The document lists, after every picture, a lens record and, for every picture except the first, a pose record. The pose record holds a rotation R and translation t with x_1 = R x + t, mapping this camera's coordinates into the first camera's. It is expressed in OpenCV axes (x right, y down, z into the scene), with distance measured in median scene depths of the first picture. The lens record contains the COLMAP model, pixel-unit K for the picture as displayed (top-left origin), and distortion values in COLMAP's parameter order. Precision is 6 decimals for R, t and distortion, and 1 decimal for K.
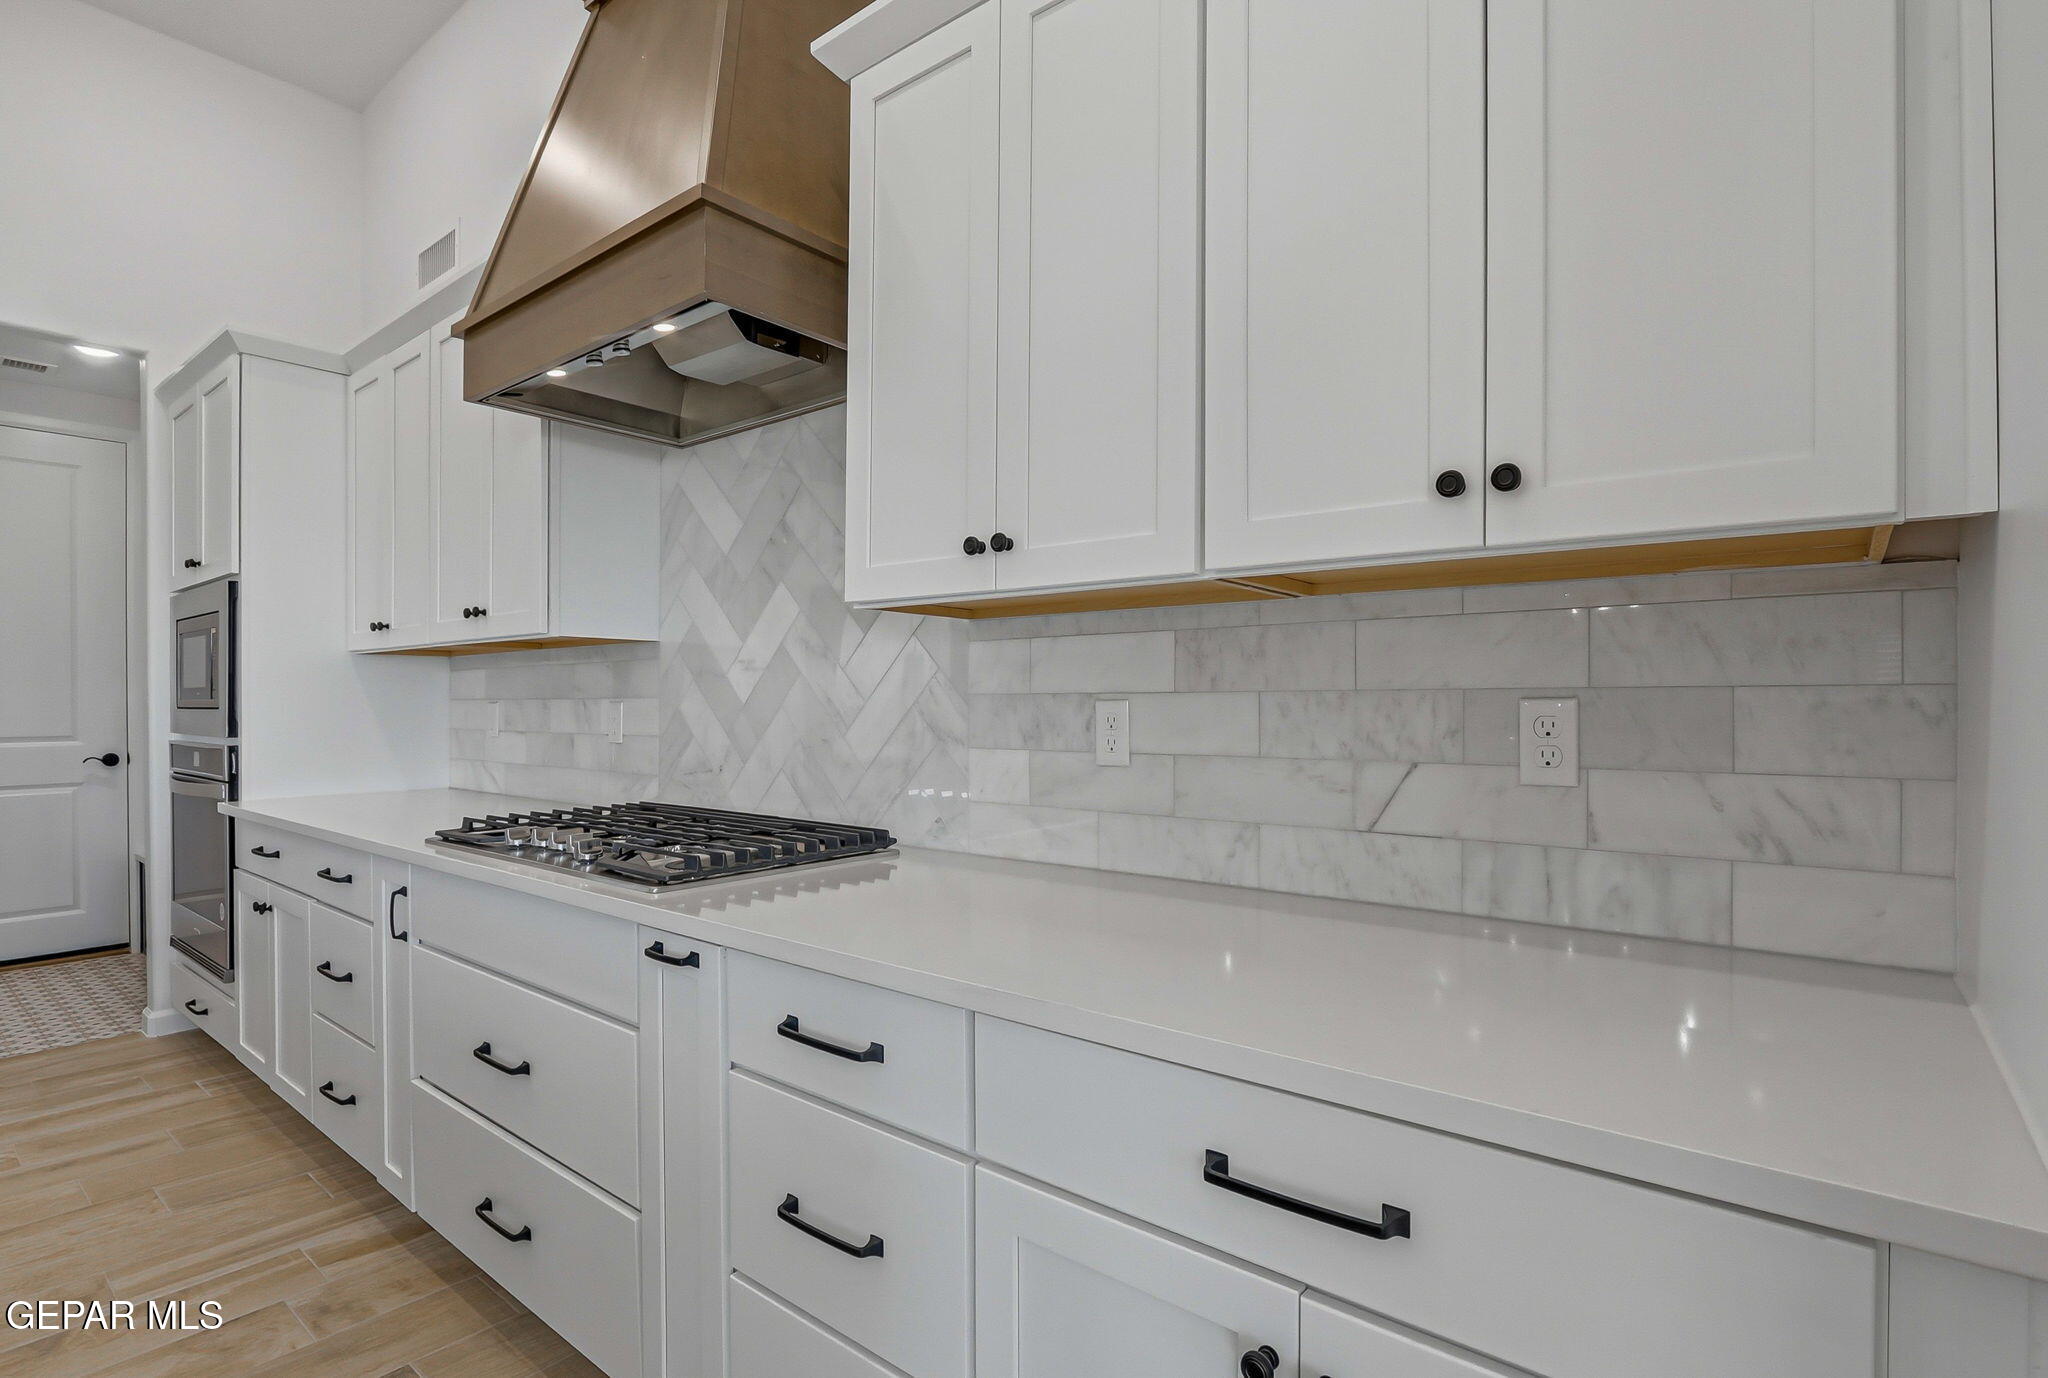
lens RADIAL K [[995.7, 0, 1019.9], [0, 995.7, 699.1], [0, 0, 1]] dist [-0.011379, 0.000361]
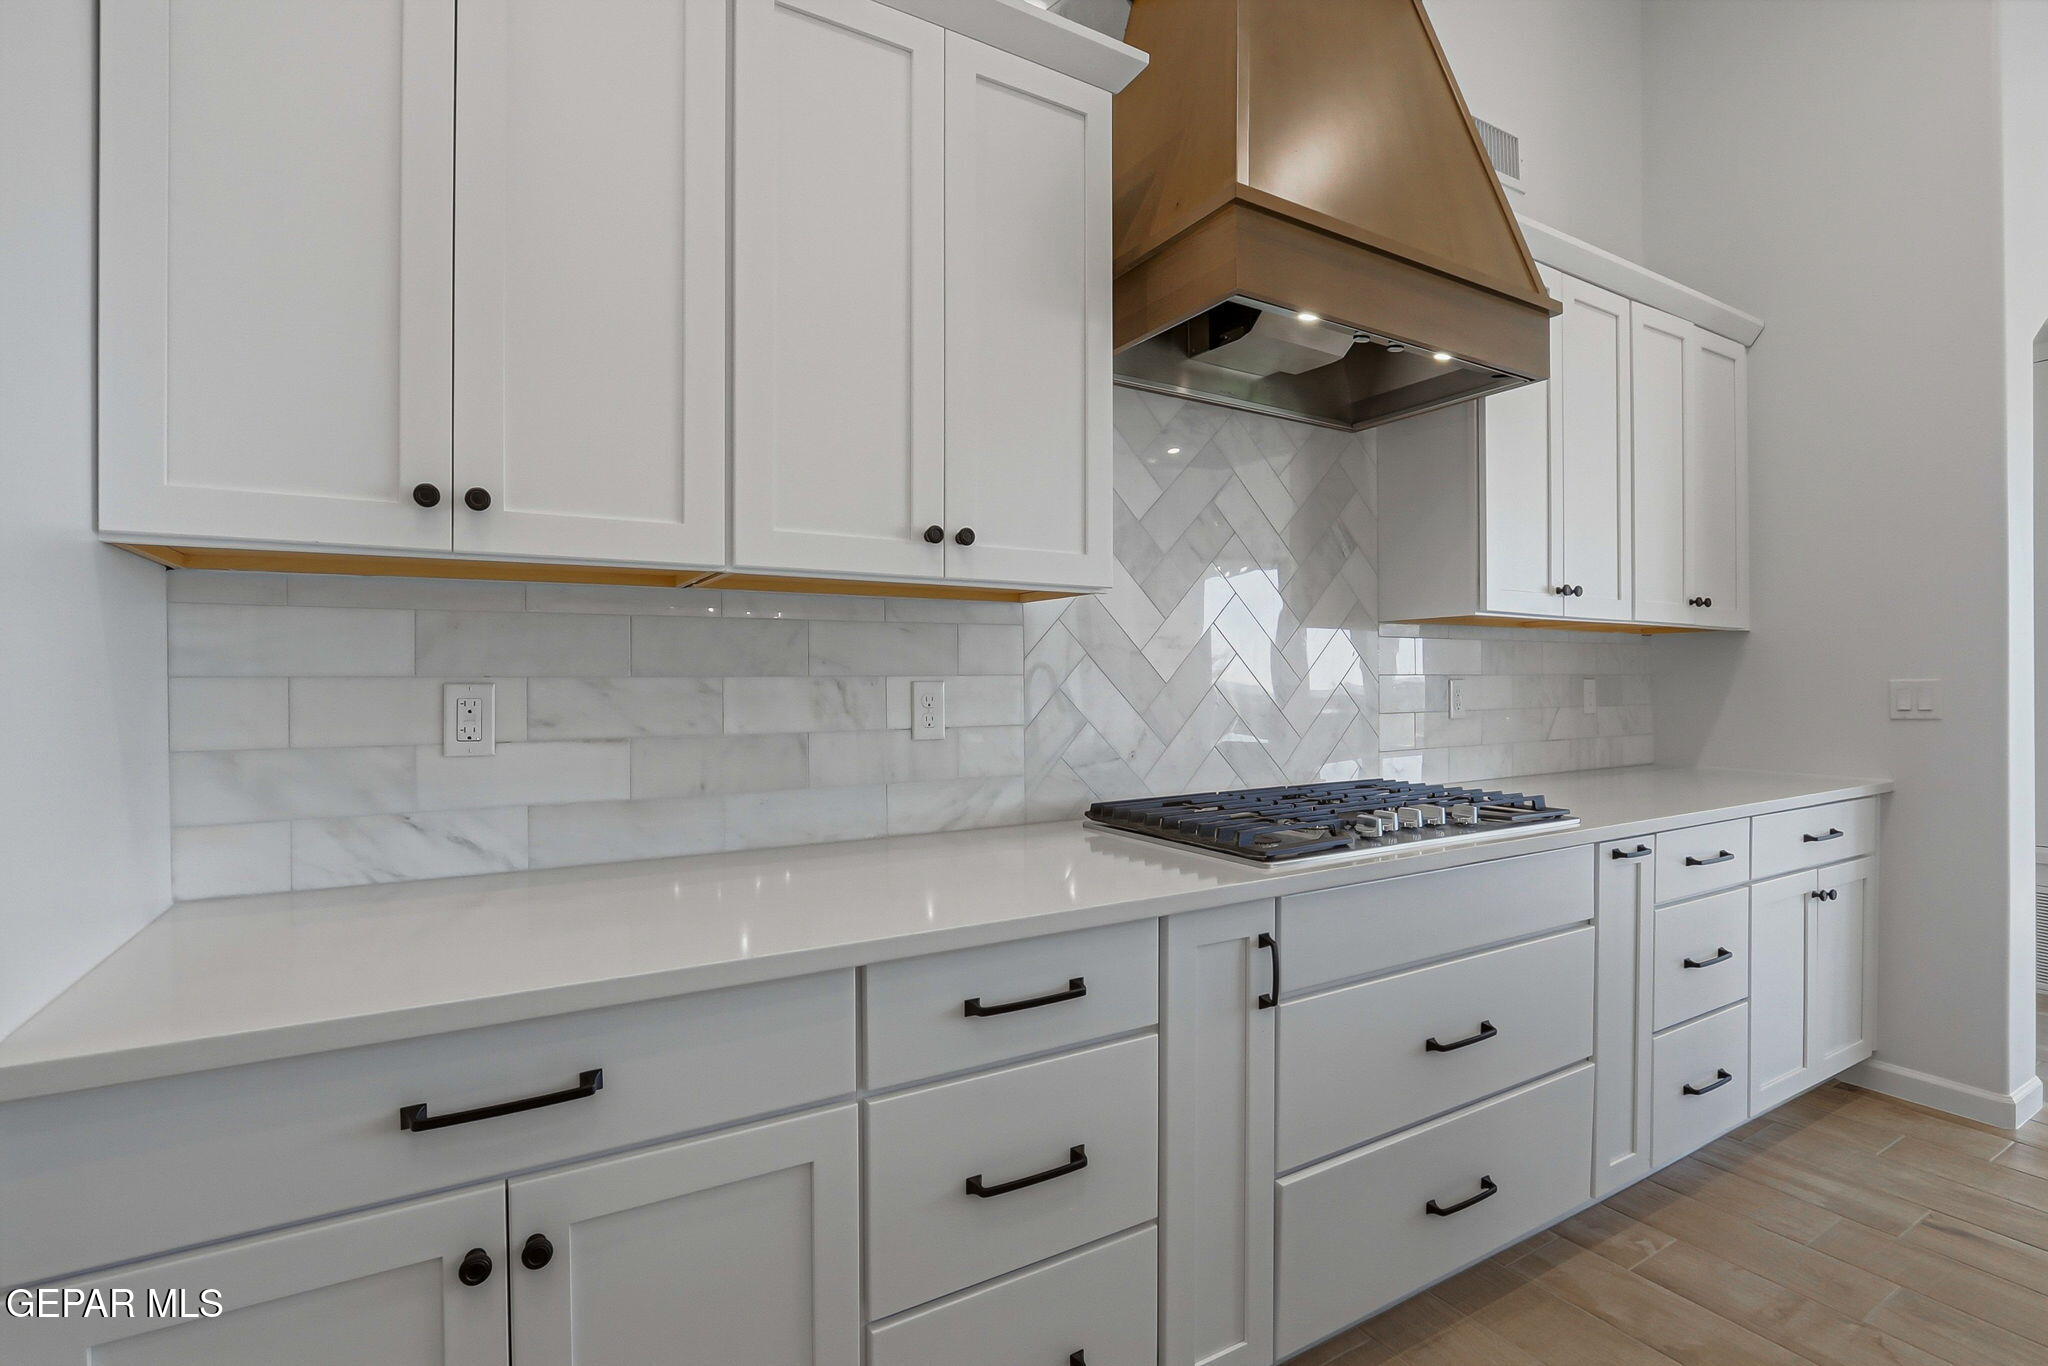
lens RADIAL K [[959.1, 0, 1064.0], [0, 959.1, 678.2], [0, 0, 1]] dist [-0.015053, 0.002090]
pose [[0.322357, -0.001095, 0.946617, -1.171143], [-0.003453, 0.999991, 0.002333, -0.001624], [-0.946612, -0.004021, 0.322351, 0.795306]]
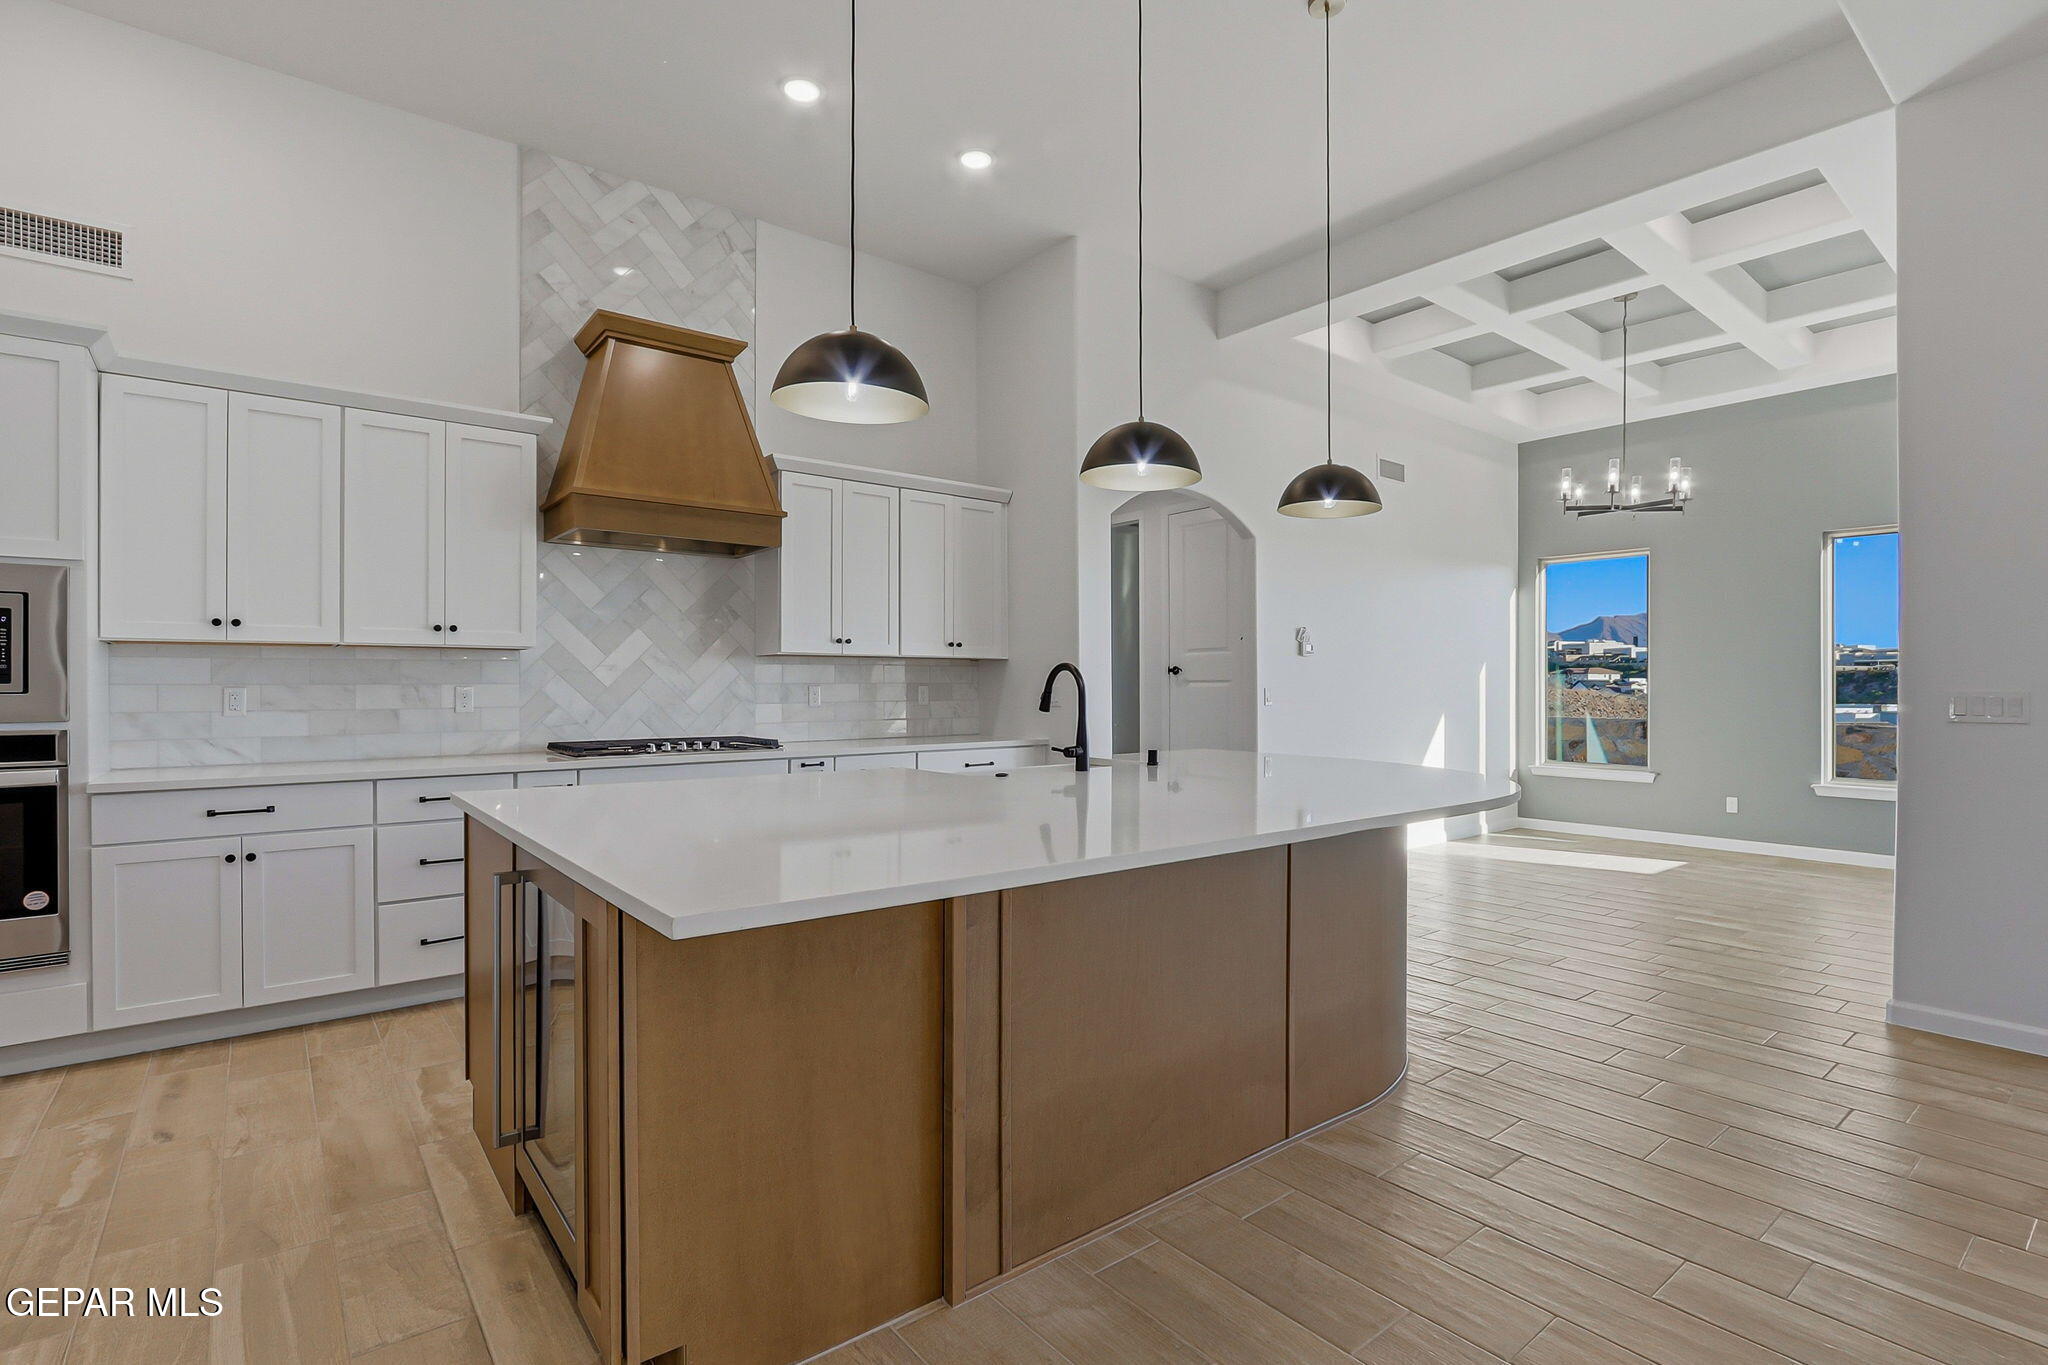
lens RADIAL K [[959.1, 0, 1041.4], [0, 959.1, 679.9], [0, 0, 1]] dist [-0.015053, 0.002090]
pose [[0.201812, 0.004701, 0.979413, -1.941670], [-0.002968, 0.999987, -0.004188, -0.004794], [-0.979420, -0.002062, 0.201824, -0.214492]]
